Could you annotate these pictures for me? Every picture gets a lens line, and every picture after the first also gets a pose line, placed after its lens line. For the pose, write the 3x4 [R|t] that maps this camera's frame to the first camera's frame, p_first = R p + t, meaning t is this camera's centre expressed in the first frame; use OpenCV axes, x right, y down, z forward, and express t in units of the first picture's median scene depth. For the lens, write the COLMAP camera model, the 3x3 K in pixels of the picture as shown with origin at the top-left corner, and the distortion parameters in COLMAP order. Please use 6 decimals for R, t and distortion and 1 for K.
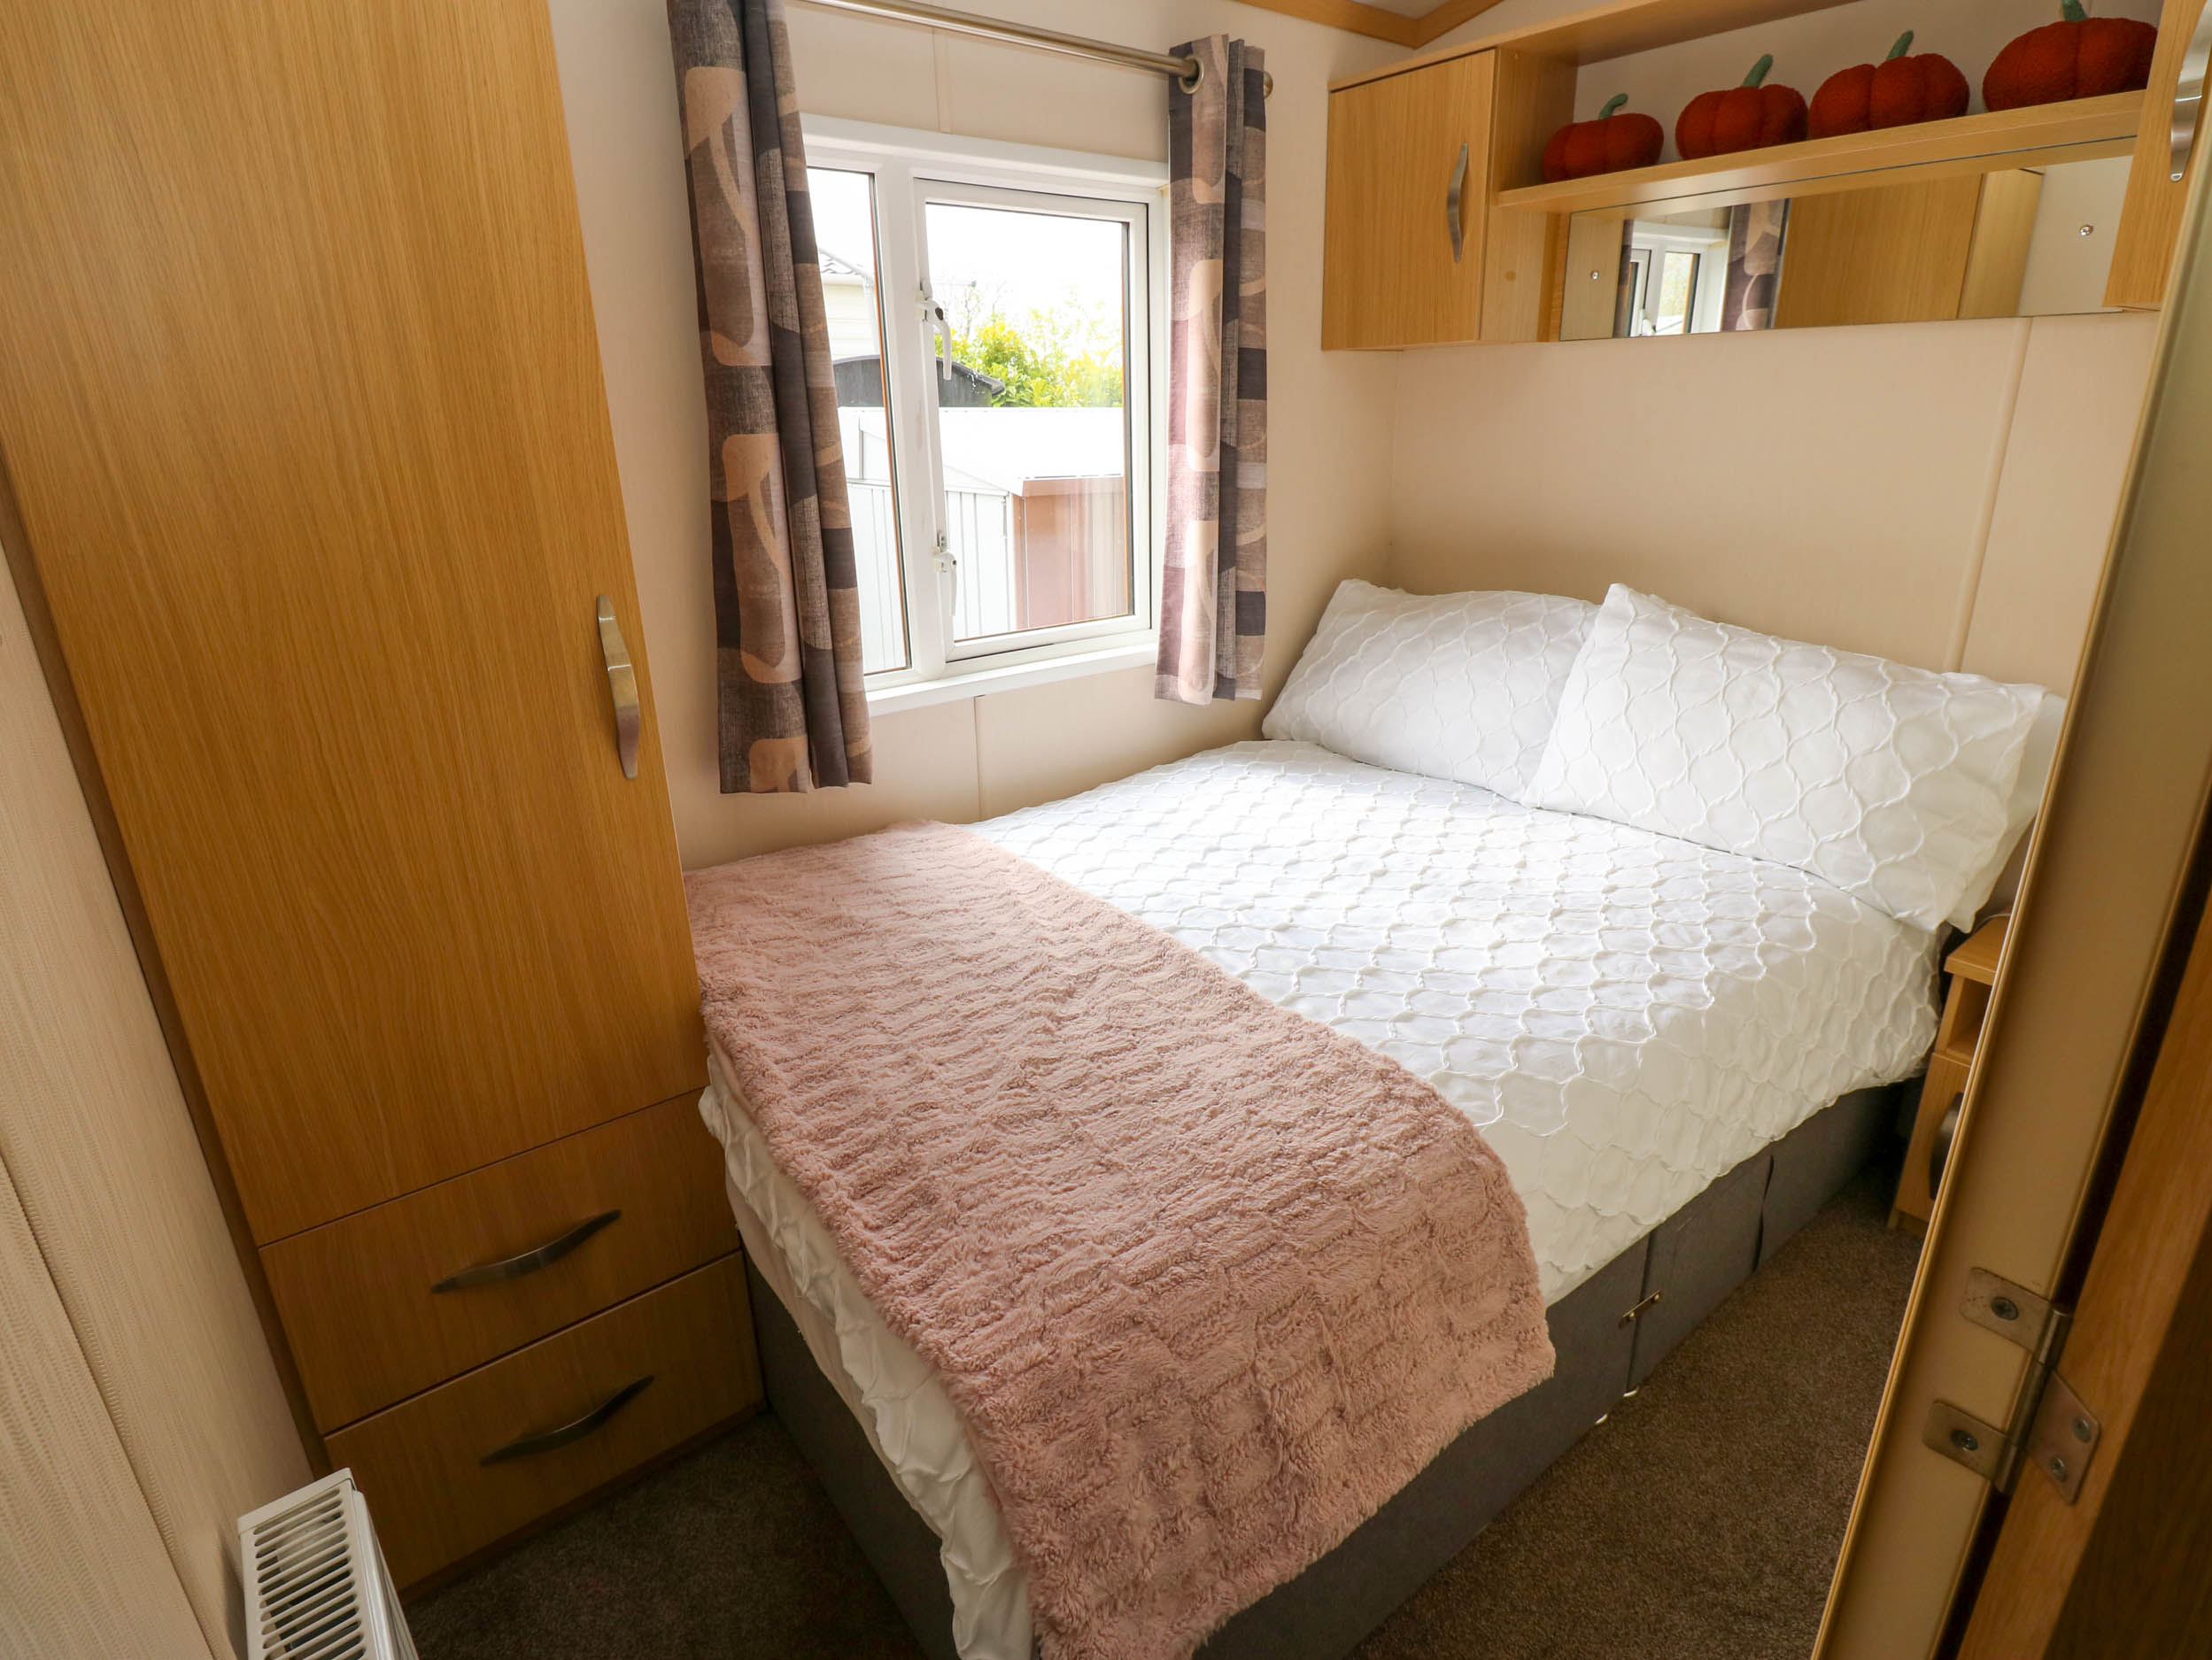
lens RADIAL K [[1185.6, 0, 1115.3], [0, 1185.6, 817.6], [0, 0, 1]] dist [-0.002875, -0.012671]
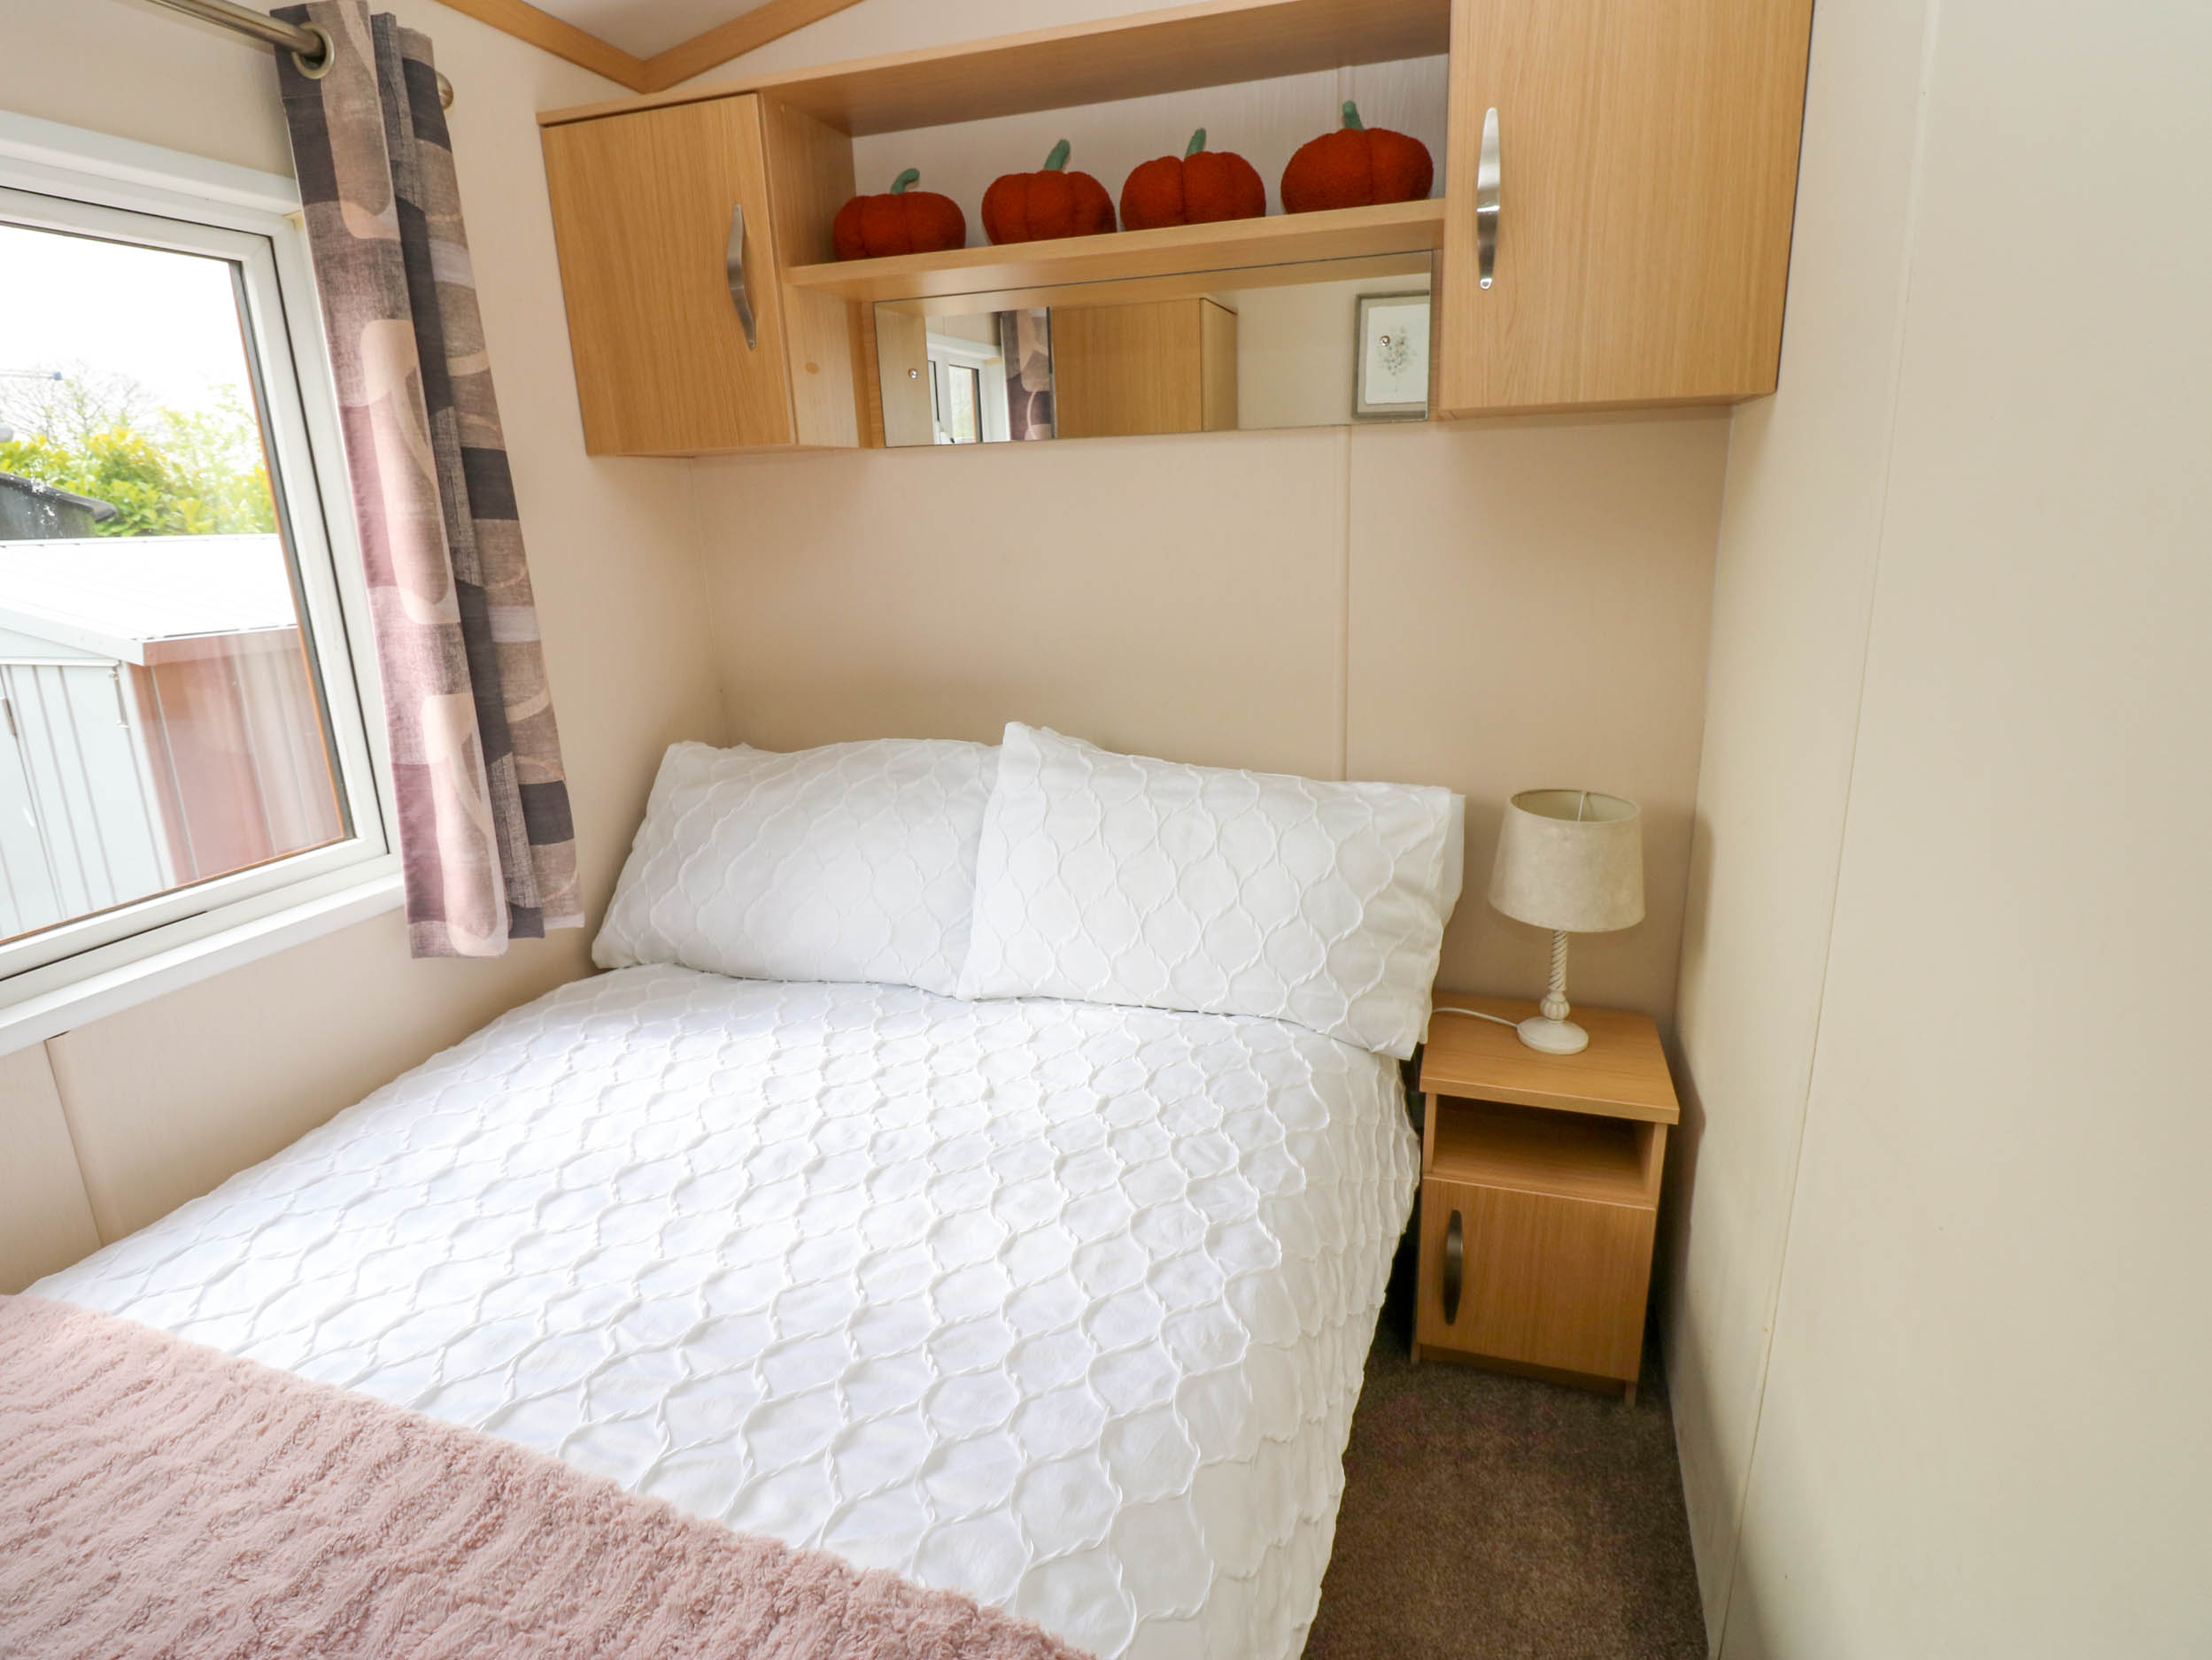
lens RADIAL K [[1185.6, 0, 1145.2], [0, 1185.6, 819.8], [0, 0, 1]] dist [-0.002875, -0.012671]
pose [[0.828838, -0.150077, 0.538984, 0.031418], [0.196803, 0.979991, -0.029767, -0.085491], [-0.523732, 0.130746, 0.841790, 0.242441]]
